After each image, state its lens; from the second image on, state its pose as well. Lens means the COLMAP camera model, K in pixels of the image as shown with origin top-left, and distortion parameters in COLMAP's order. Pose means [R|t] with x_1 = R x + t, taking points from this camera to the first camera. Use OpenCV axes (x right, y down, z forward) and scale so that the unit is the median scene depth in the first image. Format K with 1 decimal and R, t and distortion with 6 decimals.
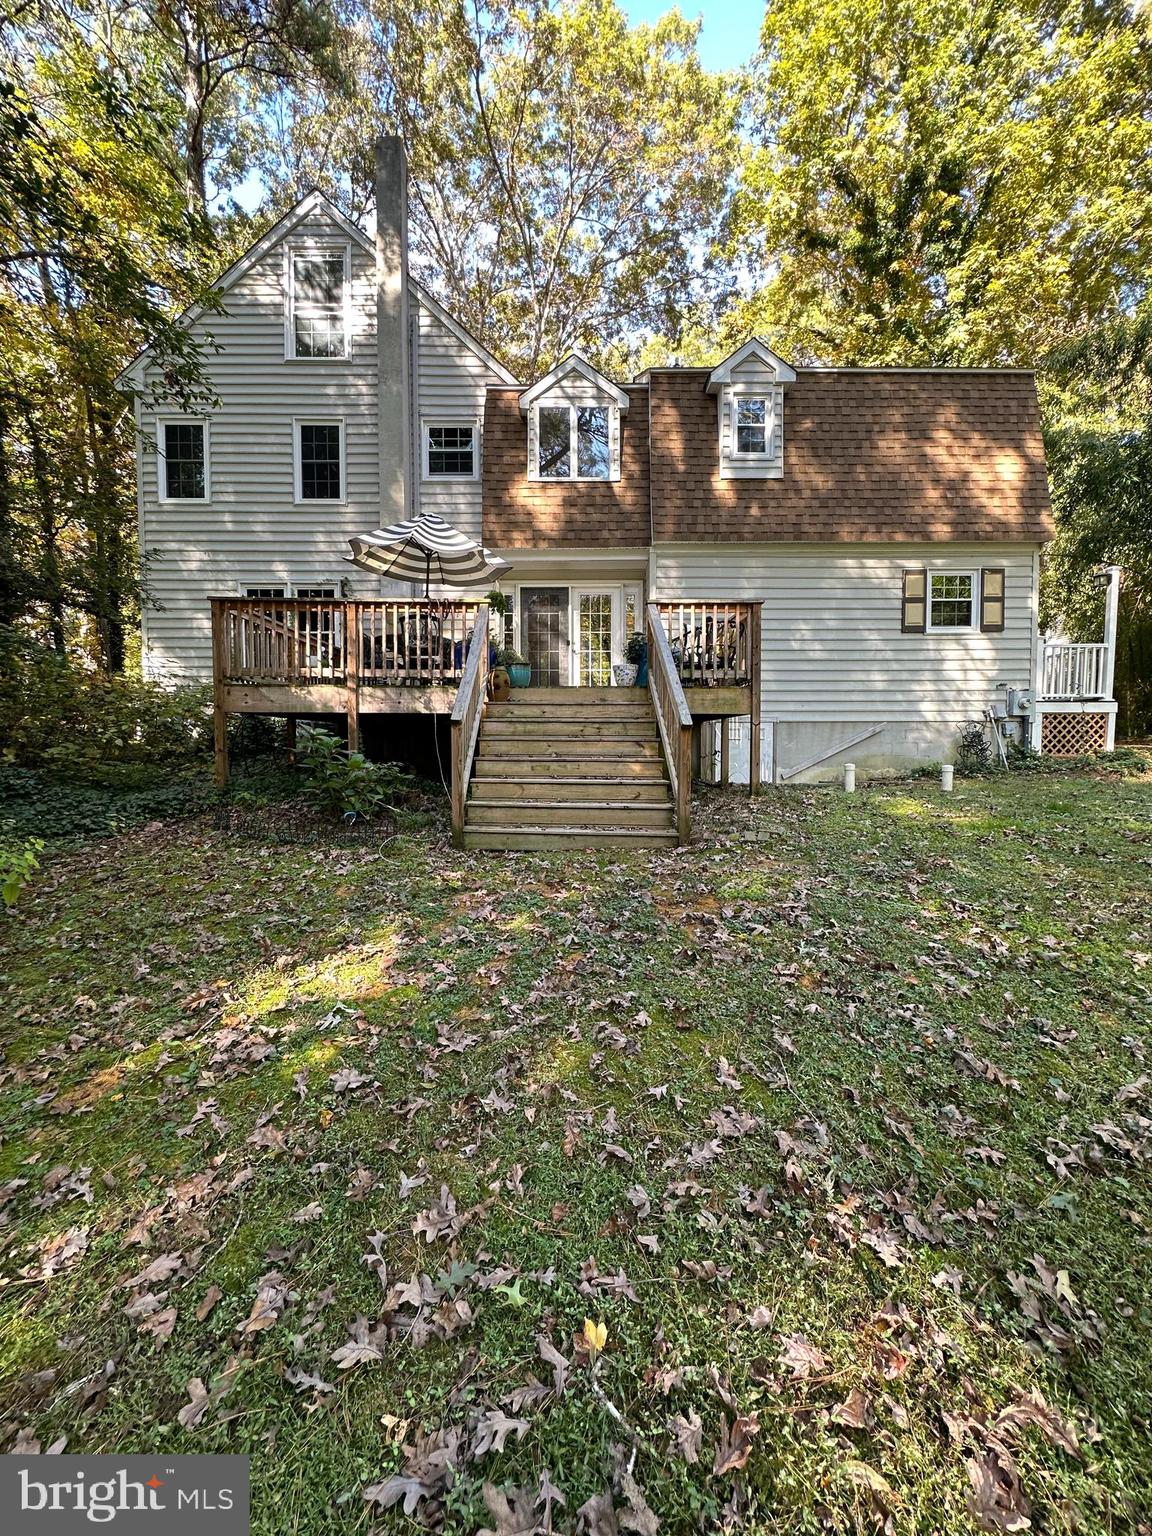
lens RADIAL K [[607.9, 0, 576.0], [0, 607.9, 768.0], [0, 0, 1]] dist [-0.003706, -0.000227]
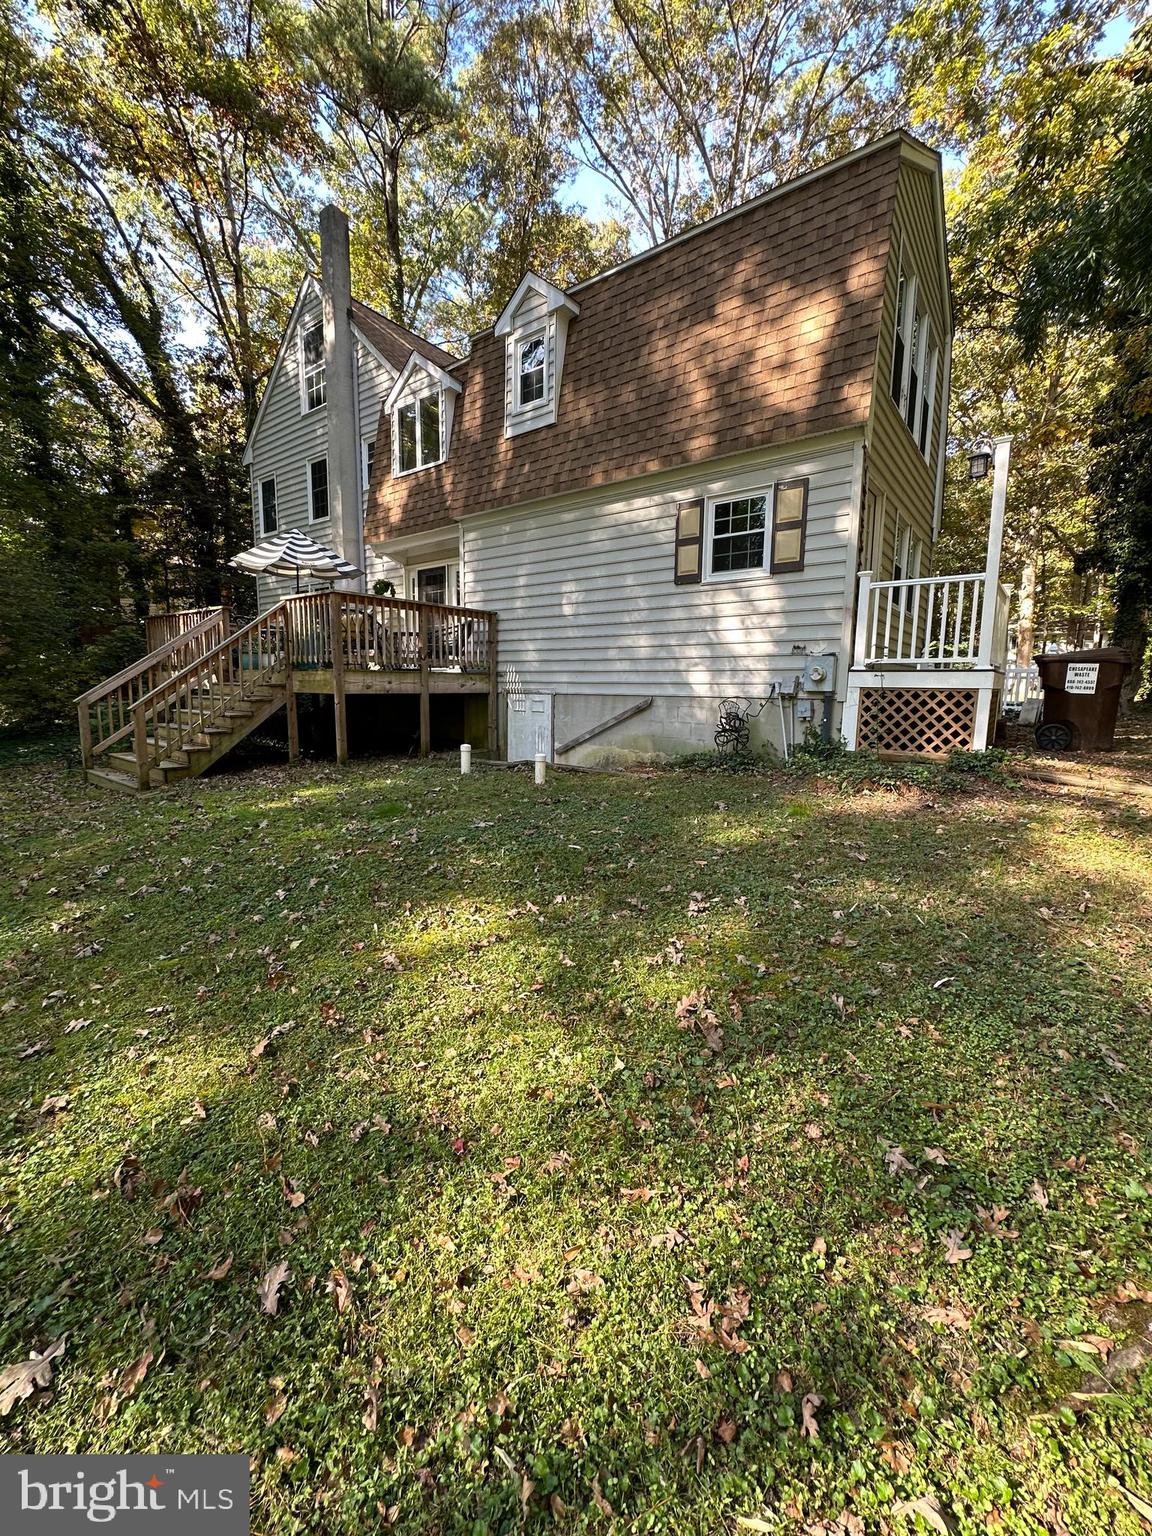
lens RADIAL K [[607.9, 0, 576.0], [0, 607.9, 768.0], [0, 0, 1]] dist [-0.003706, -0.000227]
pose [[0.793563, 0.092917, -0.601351, 0.942650], [-0.040336, 0.994131, 0.100378, -0.057644], [0.607149, -0.055400, 0.792654, 0.270586]]
